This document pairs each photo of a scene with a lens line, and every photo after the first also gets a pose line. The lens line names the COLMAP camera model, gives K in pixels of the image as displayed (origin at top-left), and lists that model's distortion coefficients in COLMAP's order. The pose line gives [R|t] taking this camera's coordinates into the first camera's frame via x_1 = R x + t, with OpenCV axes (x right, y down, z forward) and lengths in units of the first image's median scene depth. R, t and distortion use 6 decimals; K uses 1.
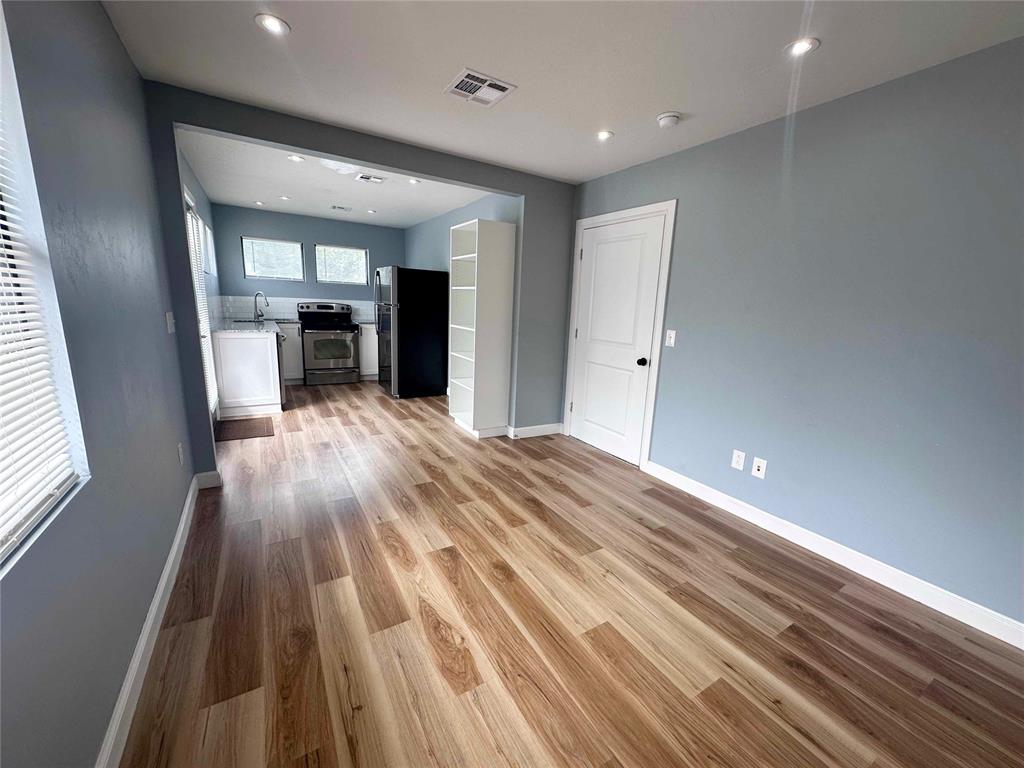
lens RADIAL K [[408.8, 0, 513.3], [0, 408.8, 385.4], [0, 0, 1]] dist [-0.001822, -0.000065]
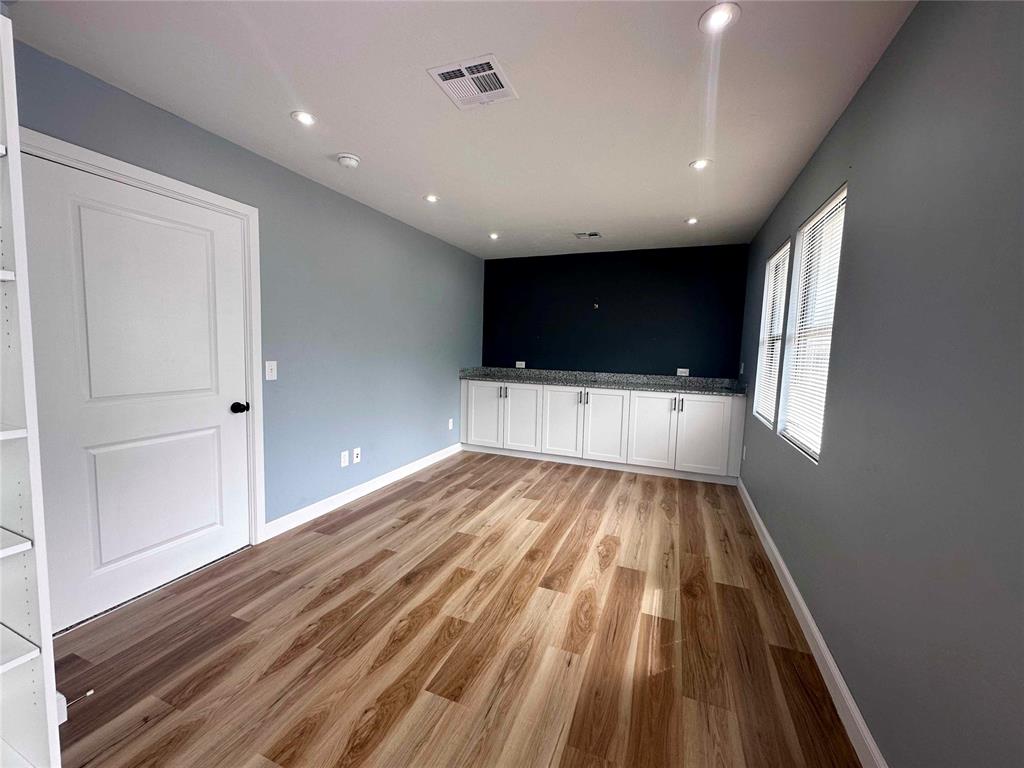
lens RADIAL K [[408.8, 0, 509.9], [0, 408.8, 384.1], [0, 0, 1]] dist [-0.001822, -0.000065]
pose [[-0.595972, -0.128207, 0.792705, -0.830948], [0.111670, 0.964348, 0.239923, -0.329068], [-0.795203, 0.231509, -0.560407, 1.503779]]
